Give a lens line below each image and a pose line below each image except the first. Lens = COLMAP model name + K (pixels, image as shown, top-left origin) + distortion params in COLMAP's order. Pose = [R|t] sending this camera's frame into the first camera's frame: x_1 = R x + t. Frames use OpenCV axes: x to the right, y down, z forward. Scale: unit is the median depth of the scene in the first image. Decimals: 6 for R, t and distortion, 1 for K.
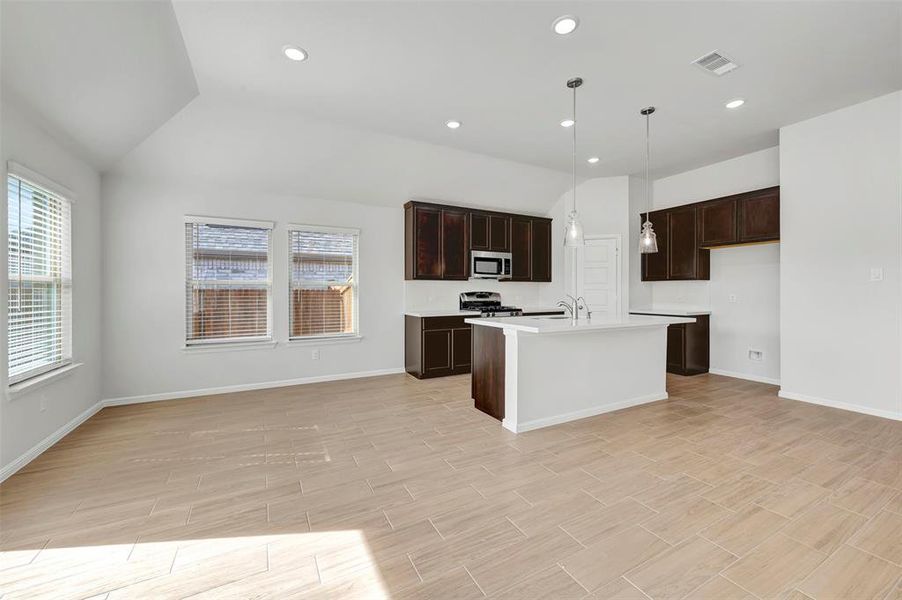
lens RADIAL K [[361.1, 0, 452.8], [0, 361.1, 293.9], [0, 0, 1]] dist [-0.003070, 0.000122]
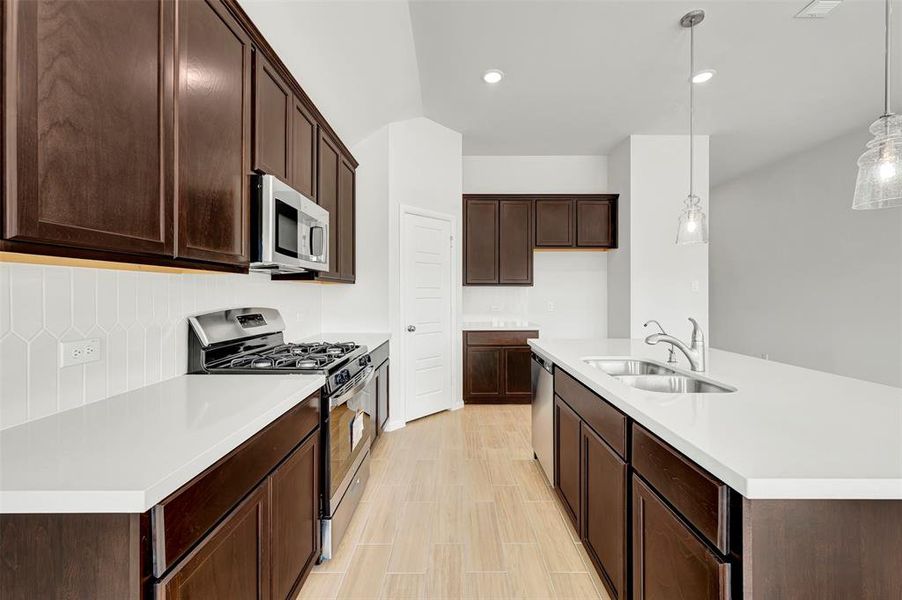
lens RADIAL K [[361.1, 0, 455.3], [0, 361.1, 293.8], [0, 0, 1]] dist [-0.003070, 0.000122]
pose [[0.465815, -0.000050, 0.884882, -0.139545], [0.009465, 0.999943, -0.004926, -0.016035], [-0.884832, 0.010670, 0.465789, 0.692540]]
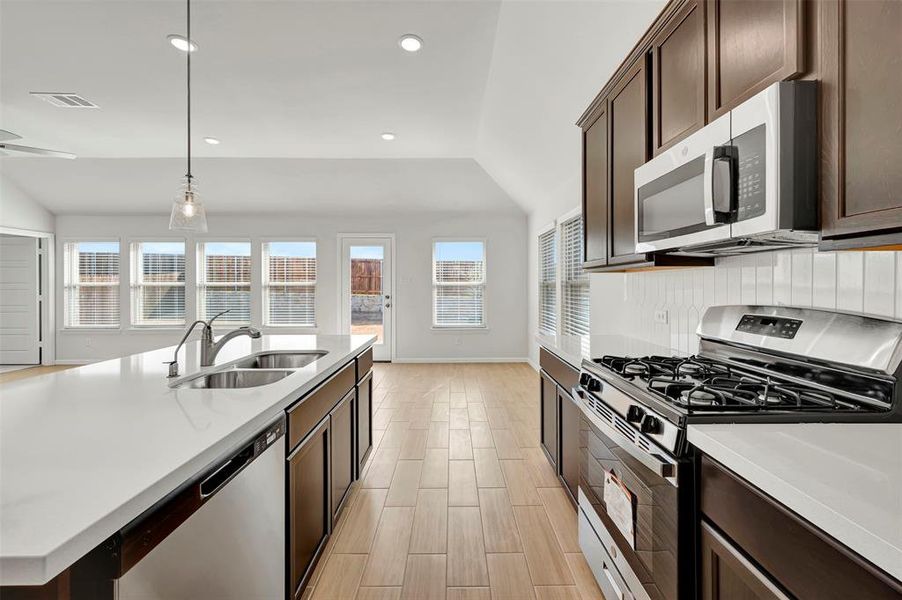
lens RADIAL K [[361.1, 0, 452.7], [0, 361.1, 285.0], [0, 0, 1]] dist [-0.003070, 0.000122]
pose [[-0.468964, 0.000916, -0.883217, 0.387305], [-0.004859, 0.999982, 0.003617, -0.019852], [0.883204, 0.005988, -0.468951, 0.966908]]
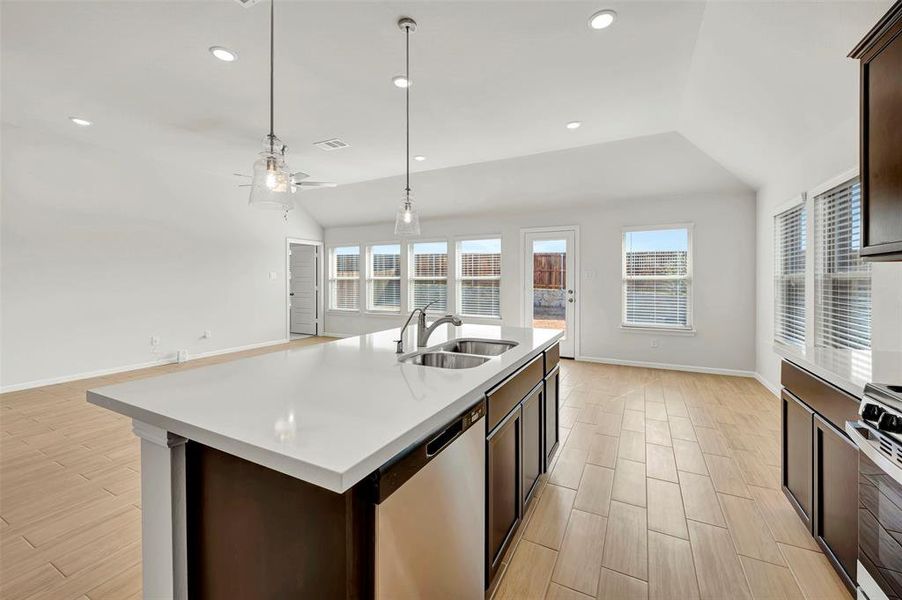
lens RADIAL K [[361.1, 0, 451.2], [0, 361.1, 279.6], [0, 0, 1]] dist [-0.003070, 0.000122]
pose [[-0.828487, 0.000634, -0.560008, 0.395106], [-0.003919, 0.999968, 0.006931, -0.019601], [0.559994, 0.007937, -0.828458, 0.958954]]
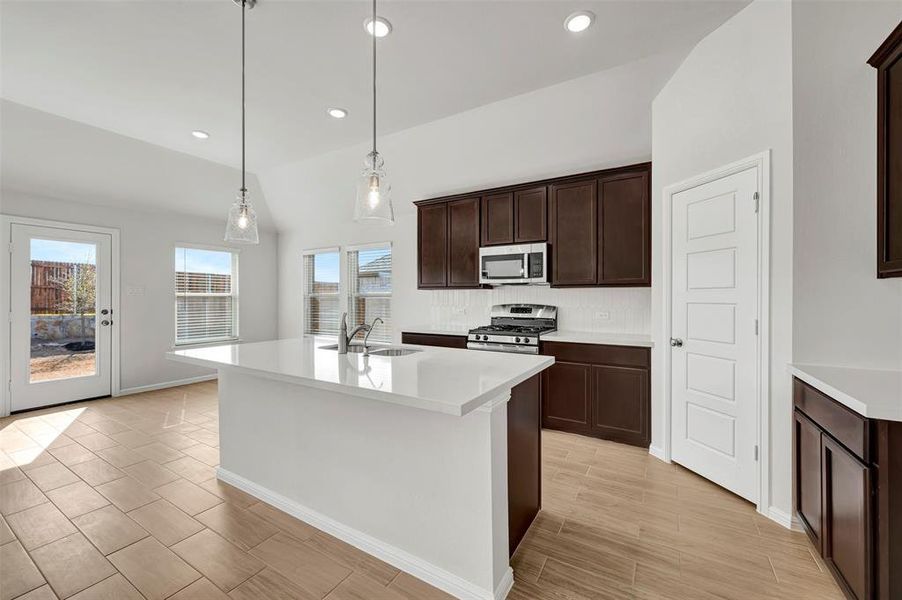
lens RADIAL K [[361.1, 0, 446.7], [0, 361.1, 297.2], [0, 0, 1]] dist [-0.003070, 0.000122]
pose [[0.510299, 0.001728, -0.859995, 0.622325], [-0.008307, 0.999961, -0.002920, -0.016289], [0.859957, 0.008634, 0.510293, 0.546412]]
